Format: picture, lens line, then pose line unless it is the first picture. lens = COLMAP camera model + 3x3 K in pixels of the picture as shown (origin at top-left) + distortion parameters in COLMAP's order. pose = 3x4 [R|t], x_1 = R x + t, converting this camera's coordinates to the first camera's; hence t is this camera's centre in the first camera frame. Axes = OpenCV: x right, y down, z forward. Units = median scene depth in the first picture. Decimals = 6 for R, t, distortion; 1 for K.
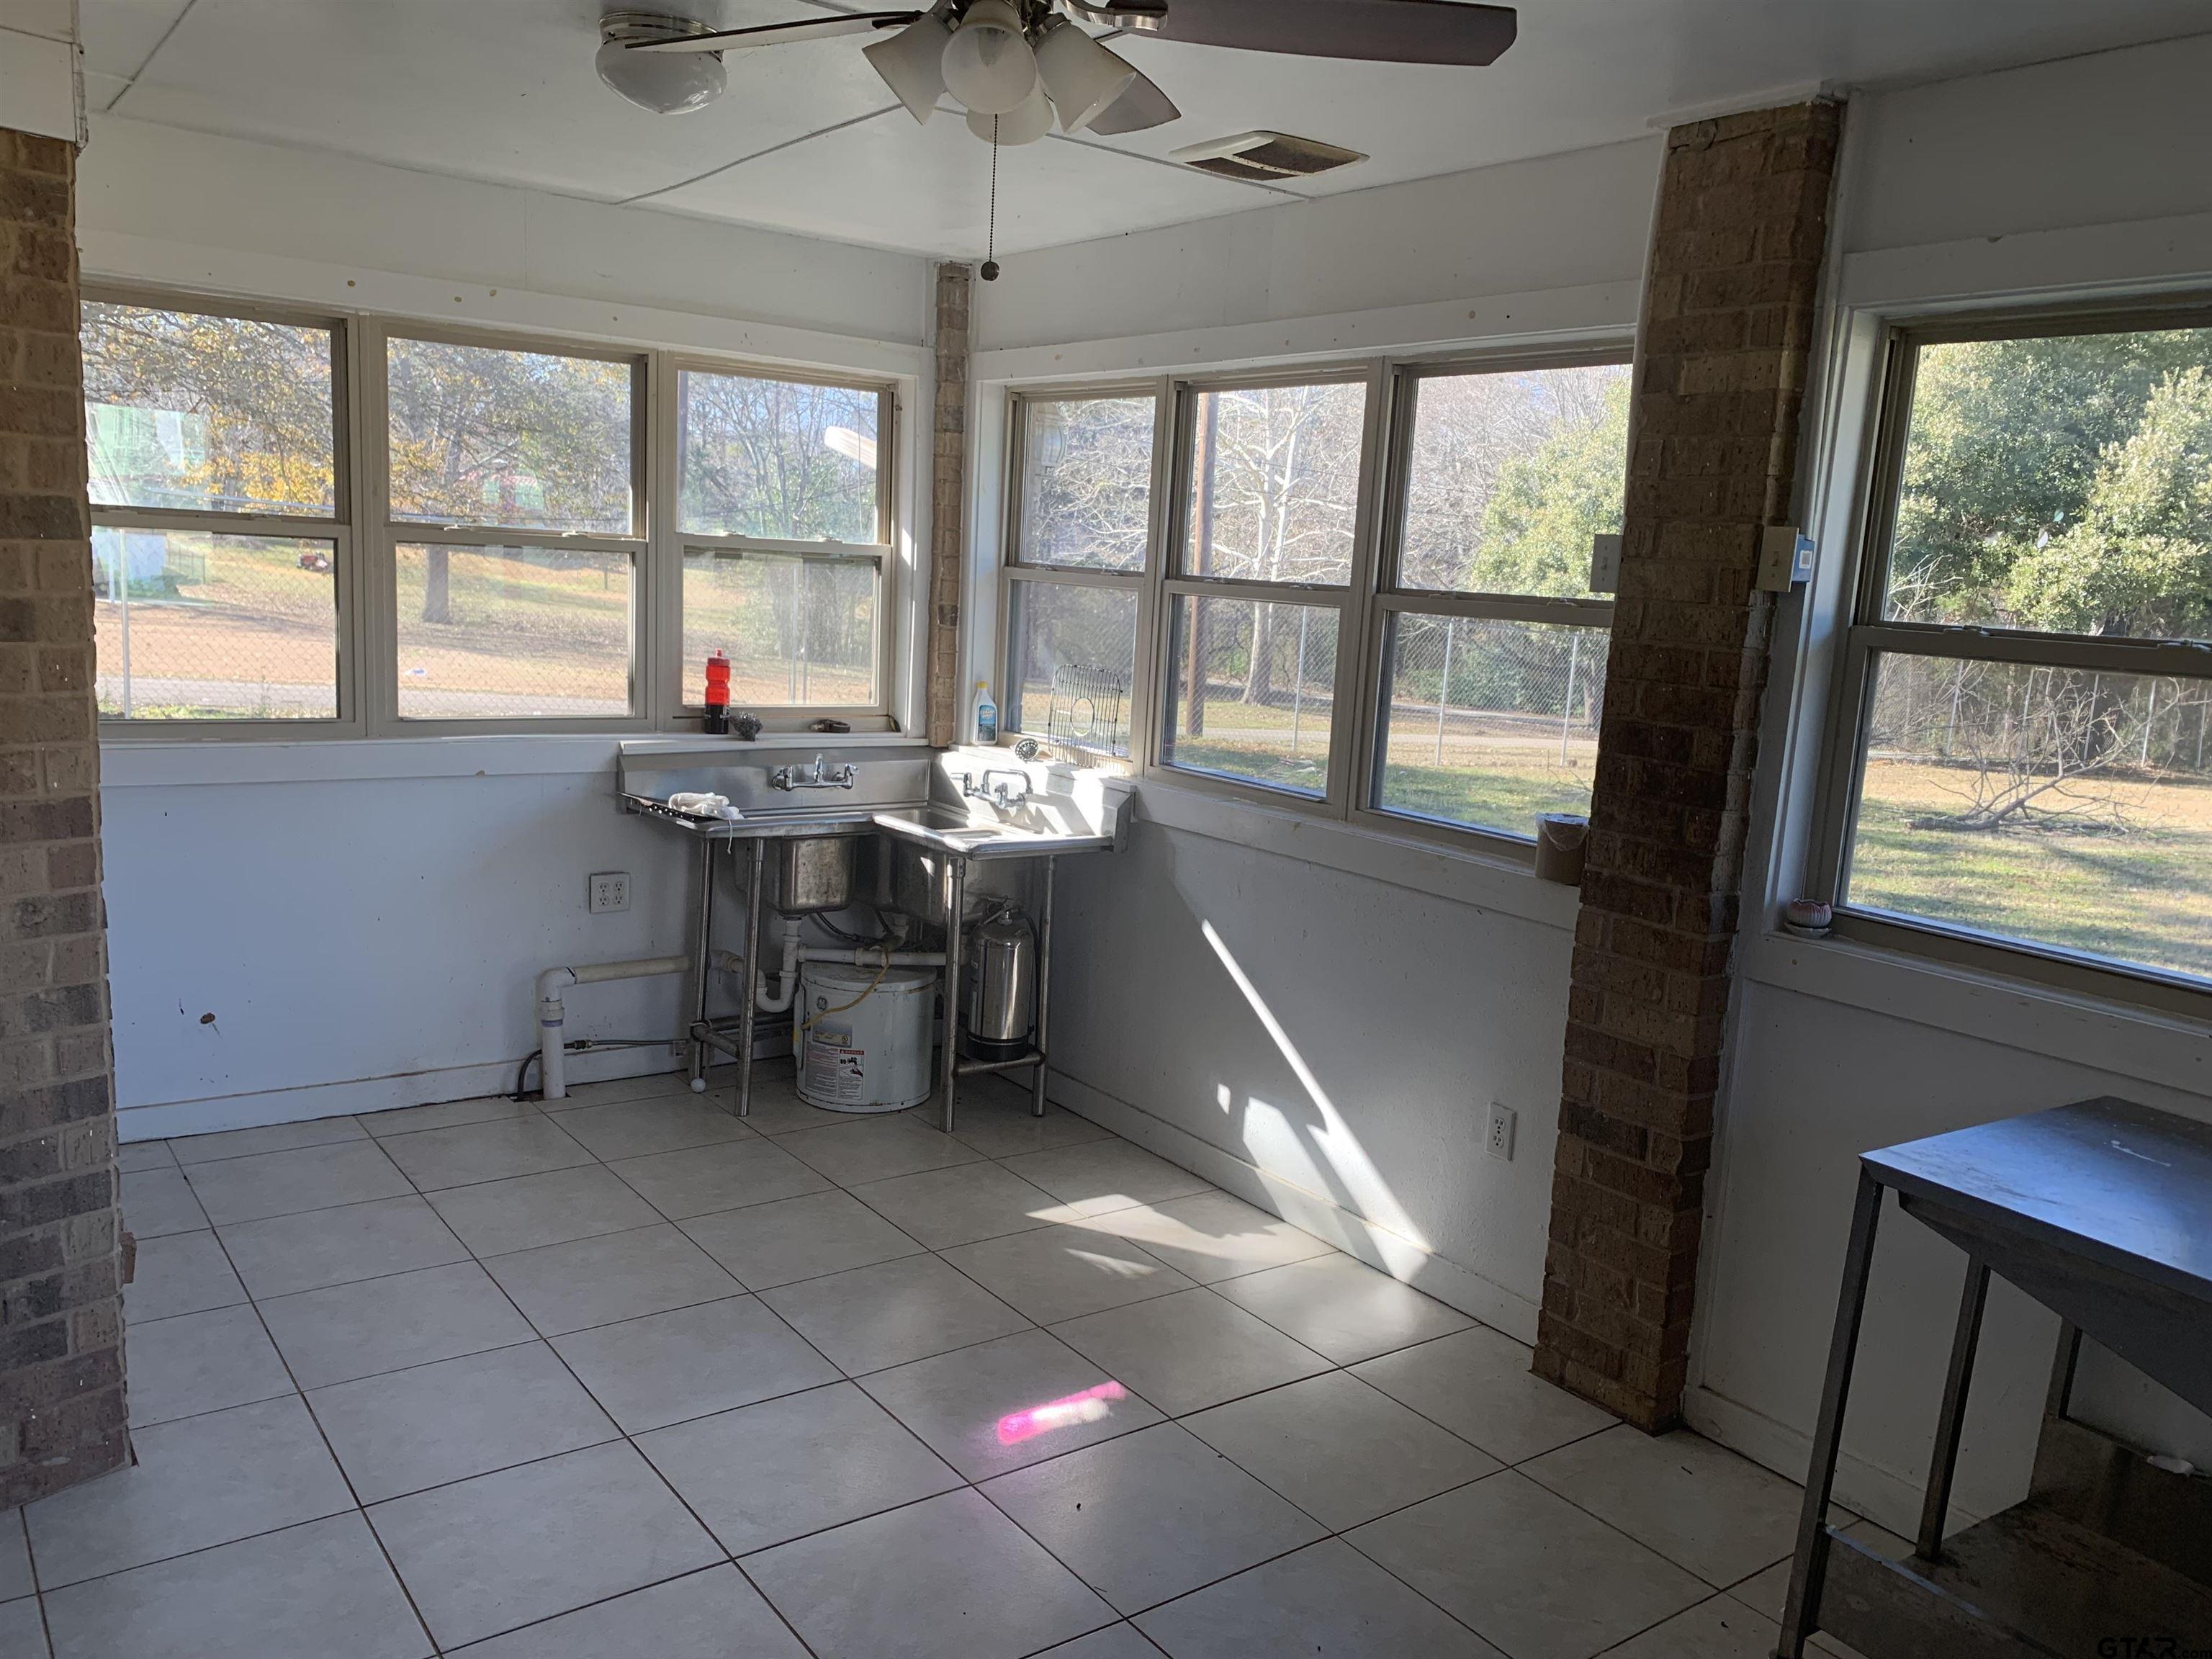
lens RADIAL K [[1662.2, 0, 1097.7], [0, 1662.2, 851.6], [0, 0, 1]] dist [0.052366, -0.079431]
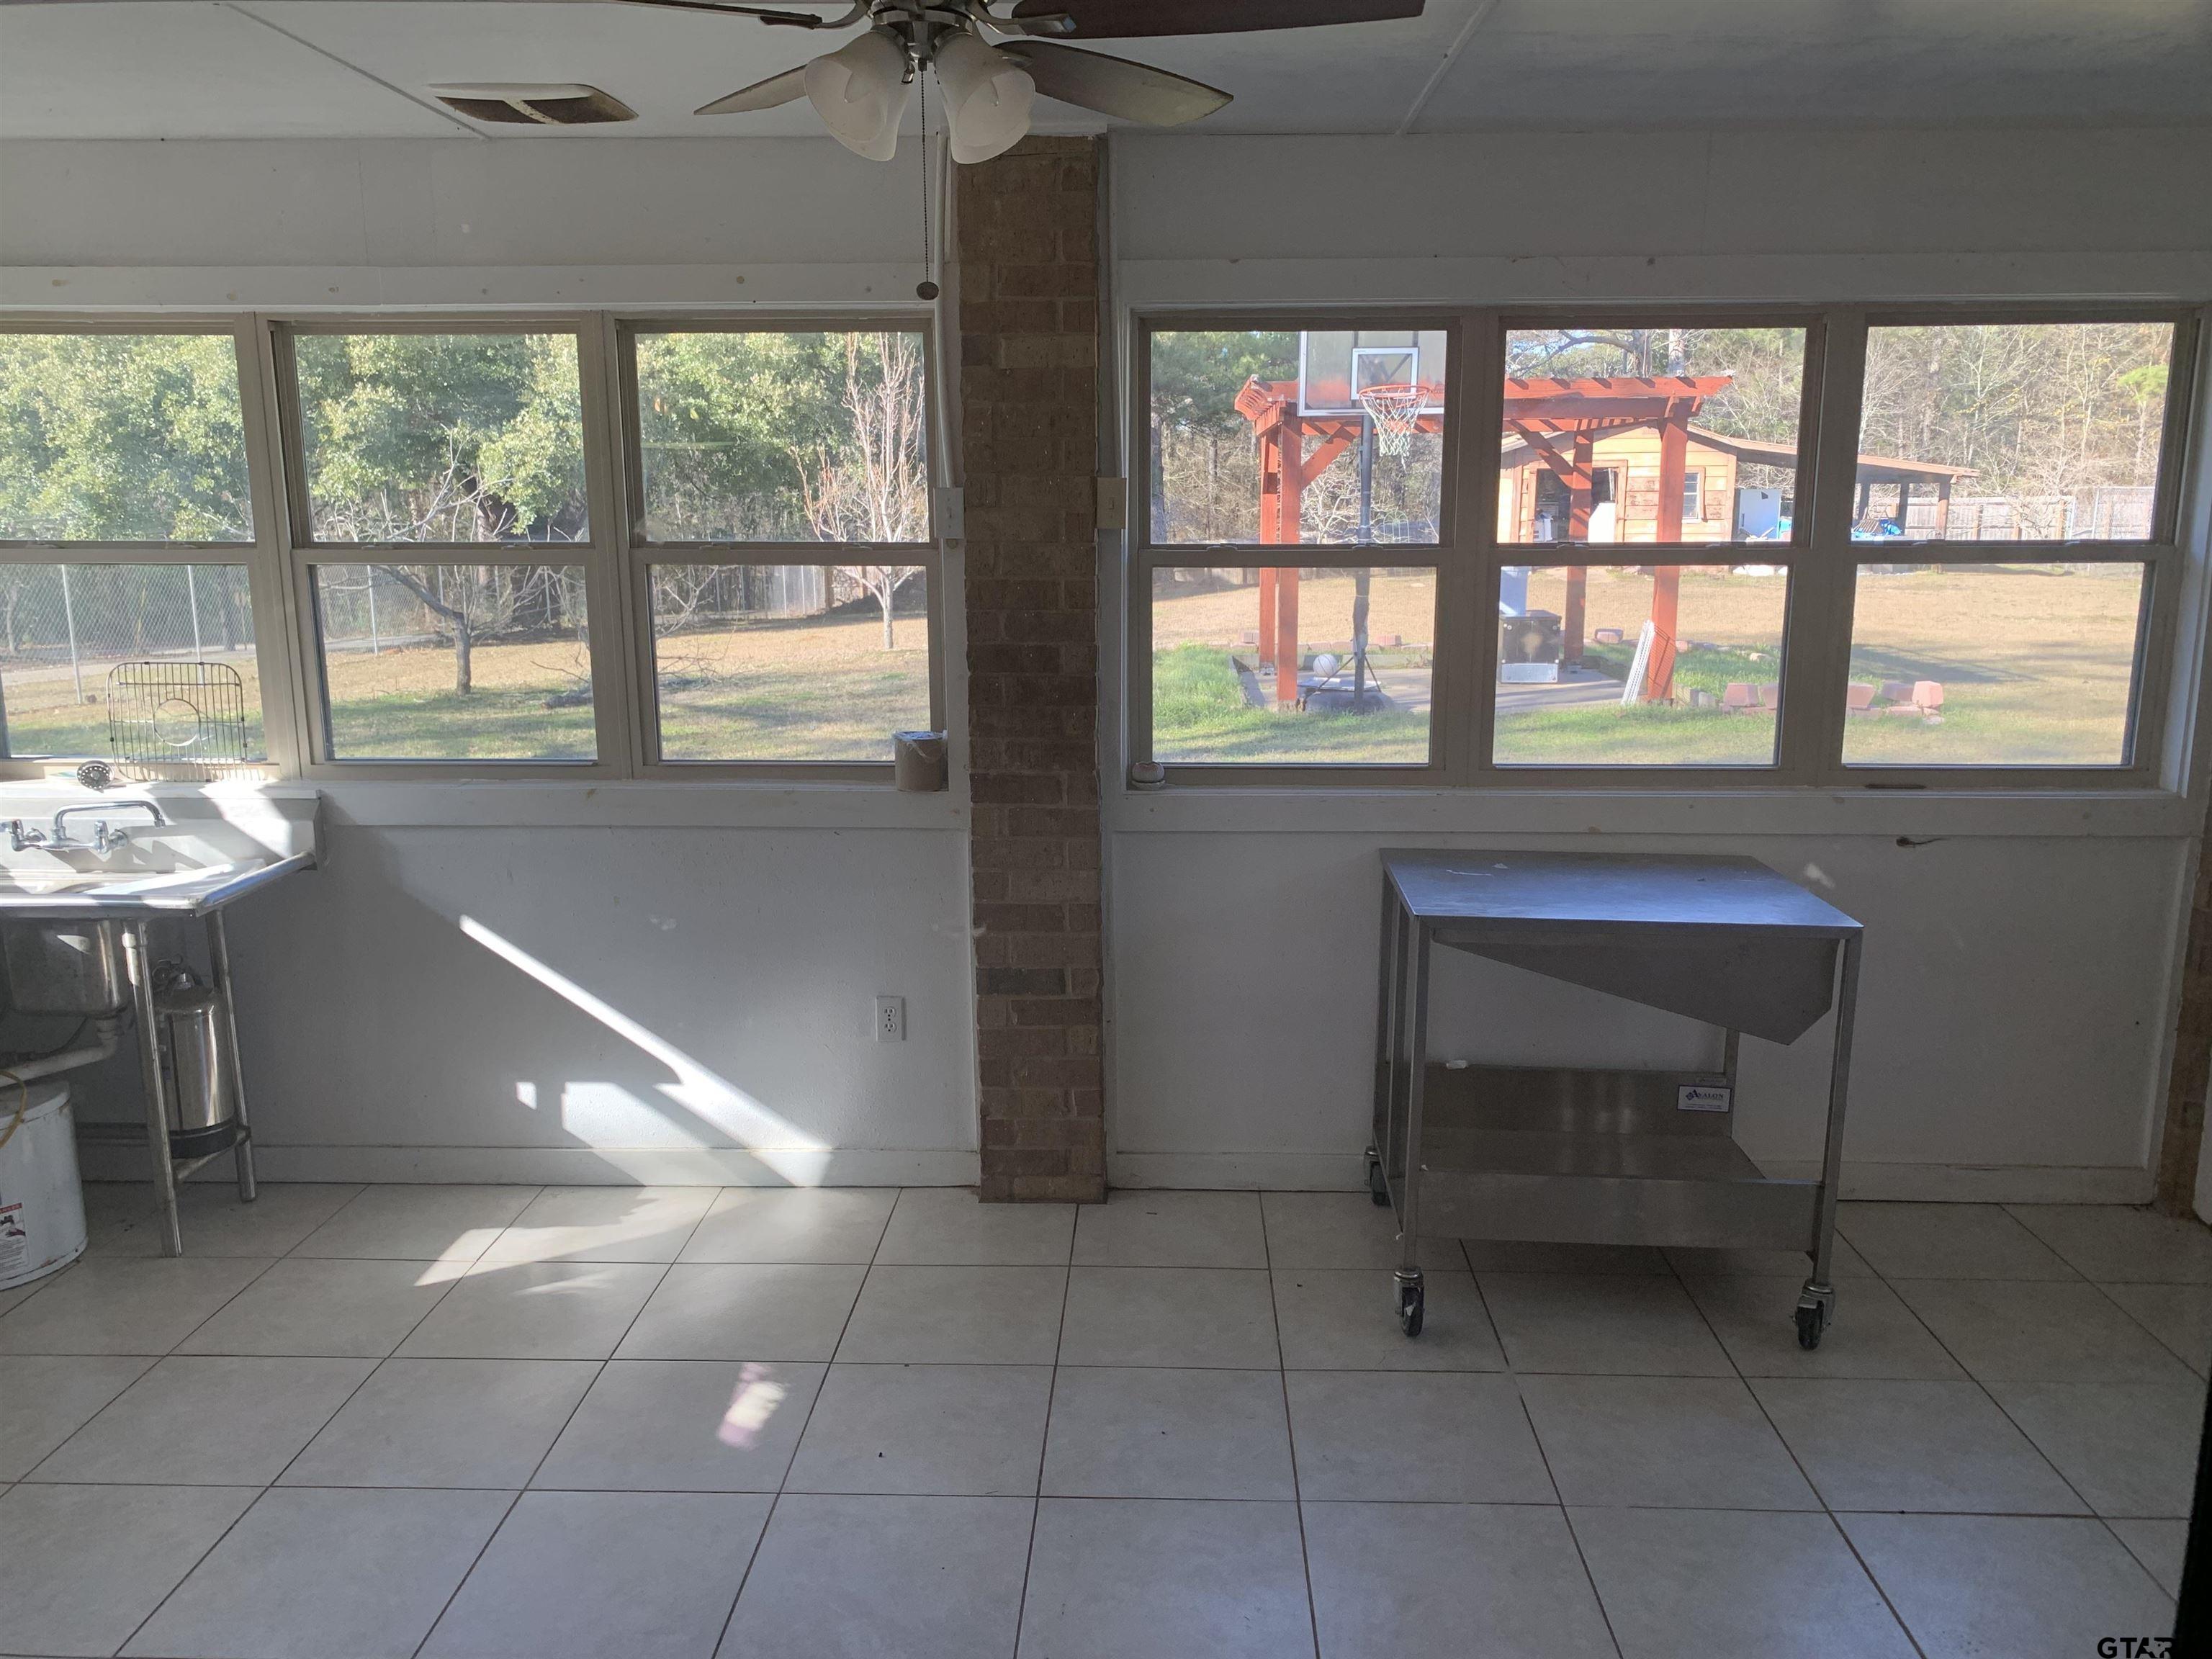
lens RADIAL K [[1662.2, 0, 1125.6], [0, 1662.2, 846.8], [0, 0, 1]] dist [0.052366, -0.079431]
pose [[0.628247, -0.223700, 0.745160, -0.450499], [0.176748, 0.973767, 0.143312, -0.075586], [-0.757671, 0.041670, 0.651305, 0.134631]]
